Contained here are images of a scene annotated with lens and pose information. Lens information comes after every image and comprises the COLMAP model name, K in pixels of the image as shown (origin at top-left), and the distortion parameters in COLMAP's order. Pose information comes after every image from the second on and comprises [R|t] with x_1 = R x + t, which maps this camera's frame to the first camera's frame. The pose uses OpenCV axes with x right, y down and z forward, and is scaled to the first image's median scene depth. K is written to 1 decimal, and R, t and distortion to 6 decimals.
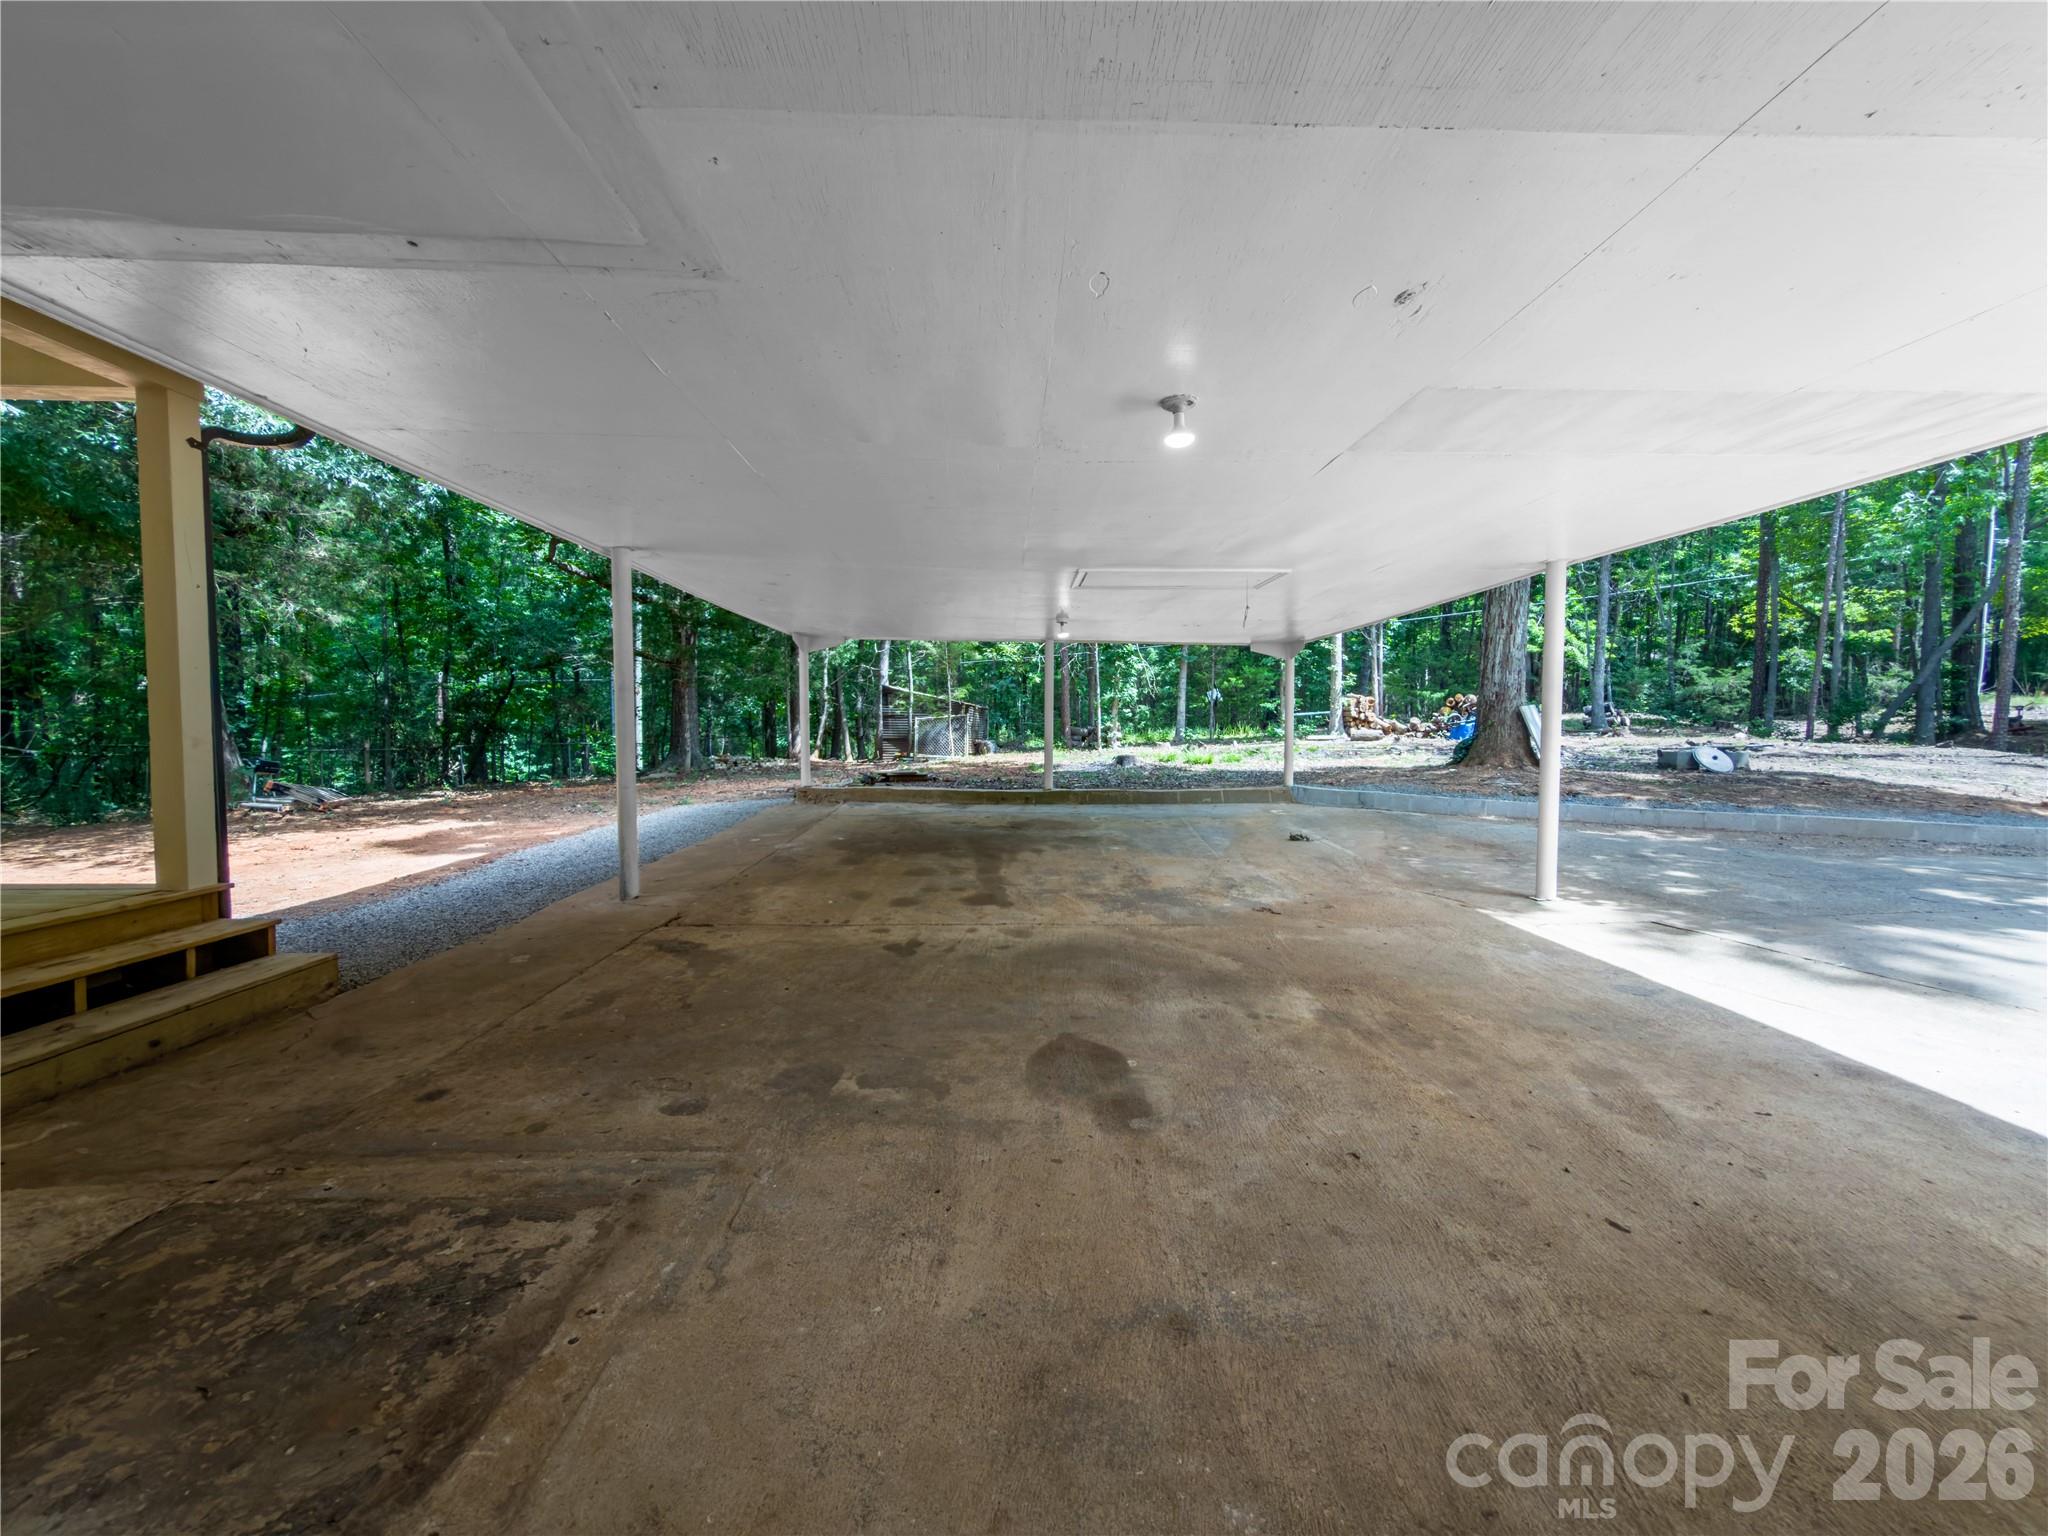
lens RADIAL K [[818.1, 0, 1022.4], [0, 818.1, 774.1], [0, 0, 1]] dist [0.000417, -0.000360]
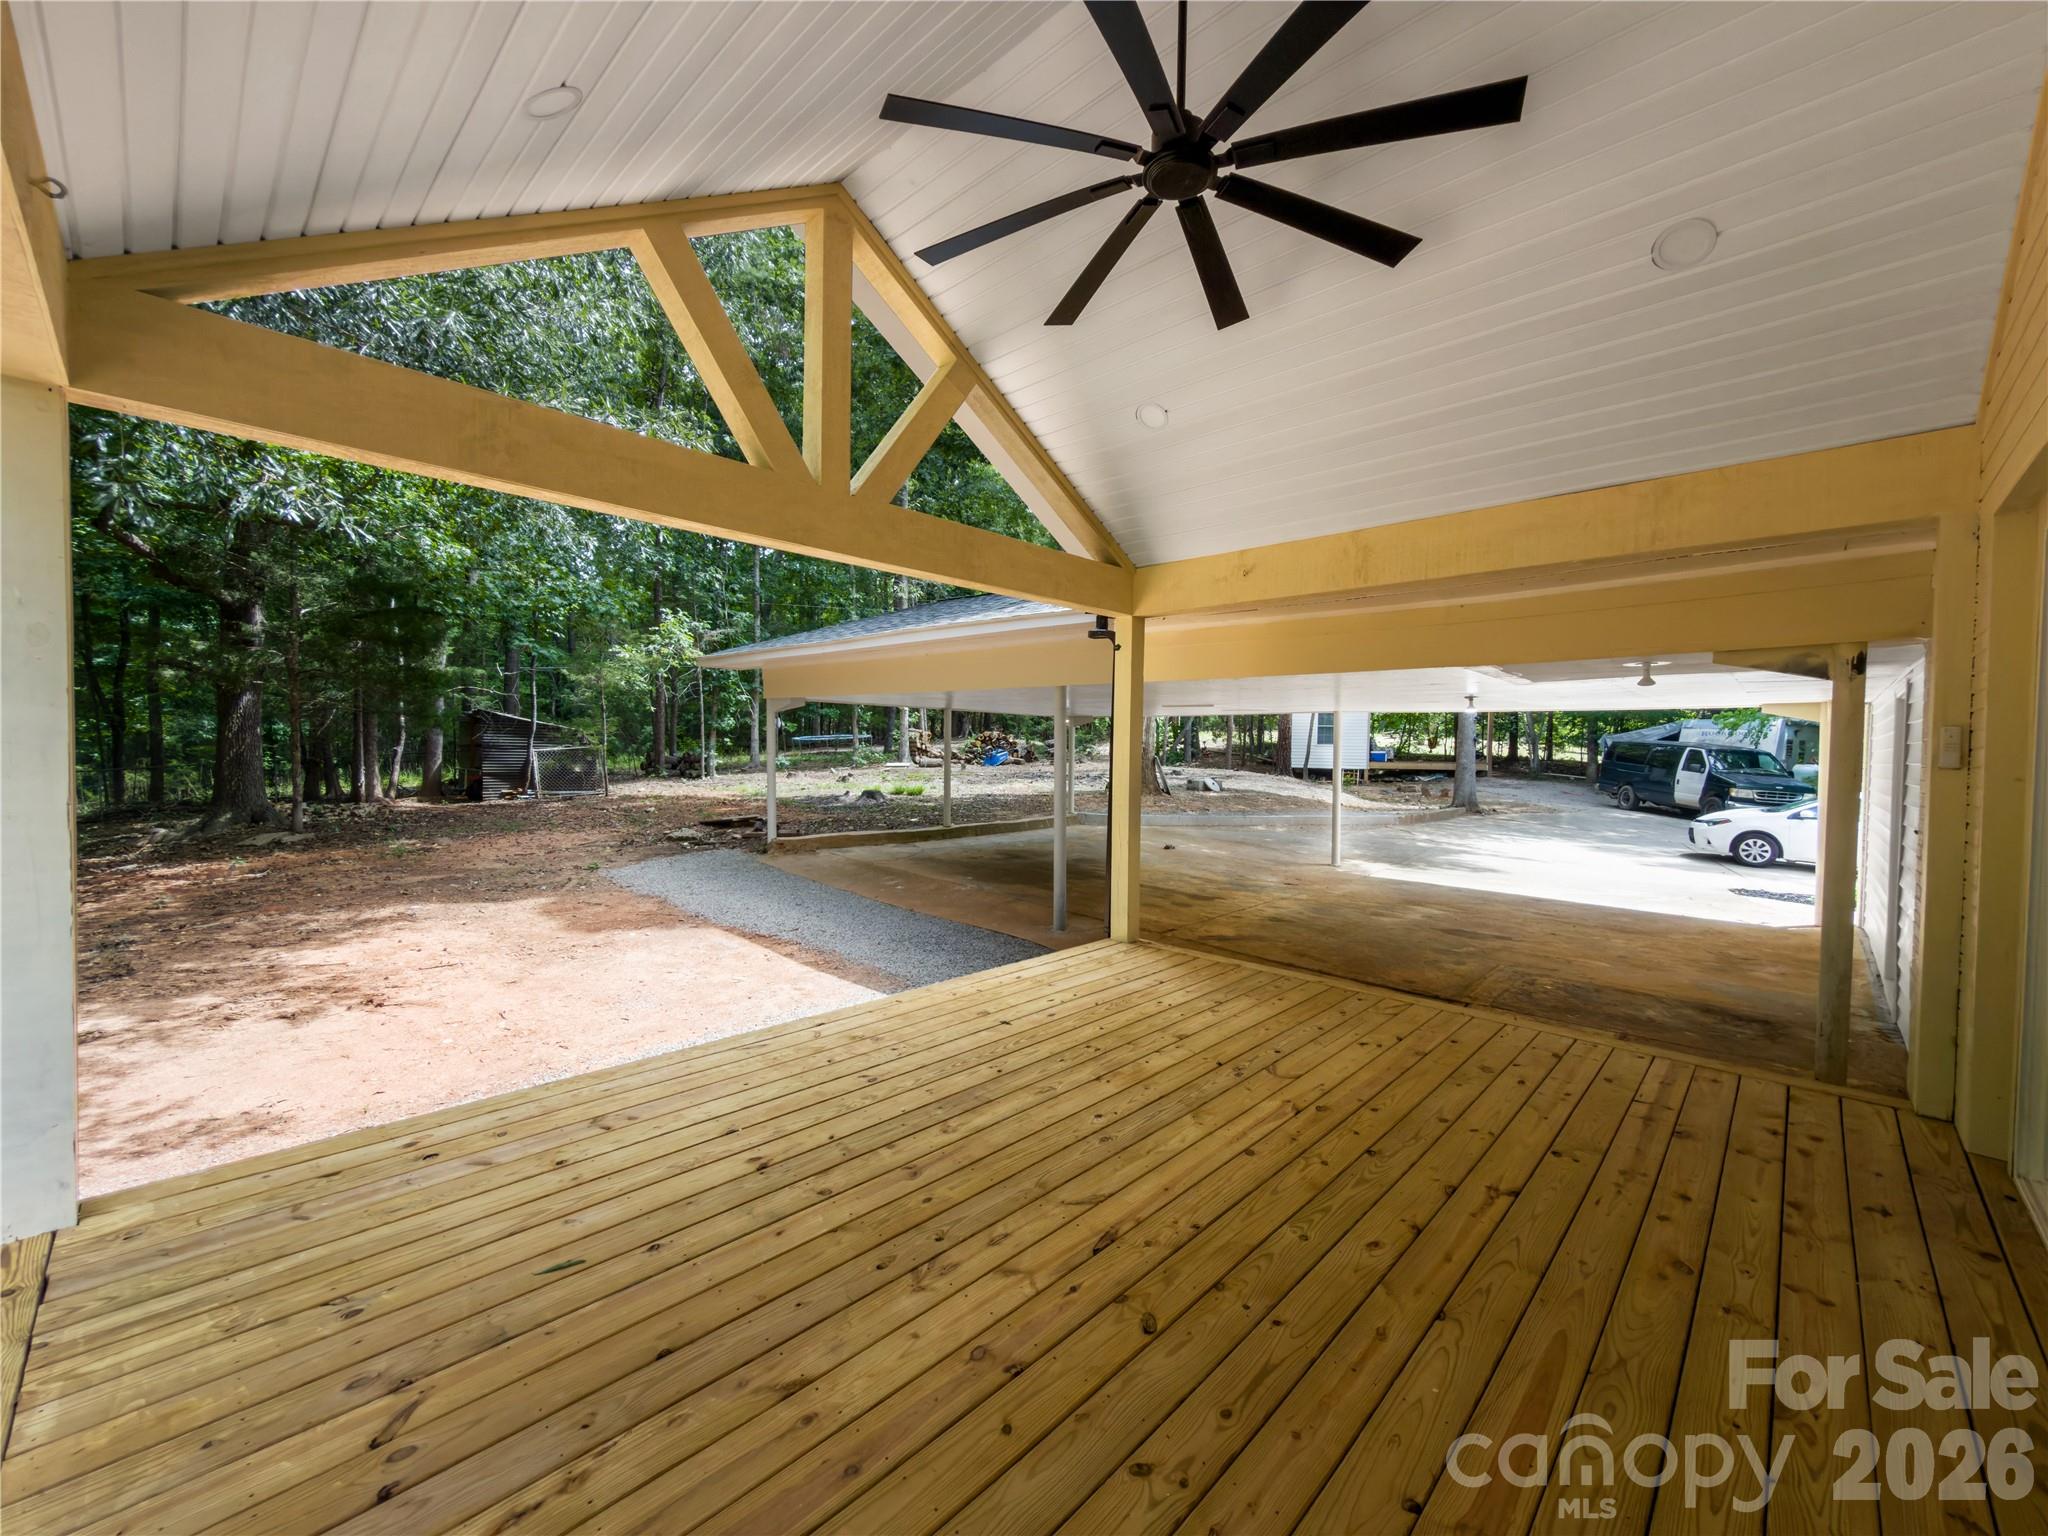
lens RADIAL K [[818.1, 0, 1021.8], [0, 818.1, 768.6], [0, 0, 1]] dist [0.000417, -0.000360]
pose [[0.716532, -0.019980, 0.697268, -0.345520], [0.030885, 0.999518, -0.003097, -0.028785], [-0.696870, 0.023754, 0.716804, 0.004752]]
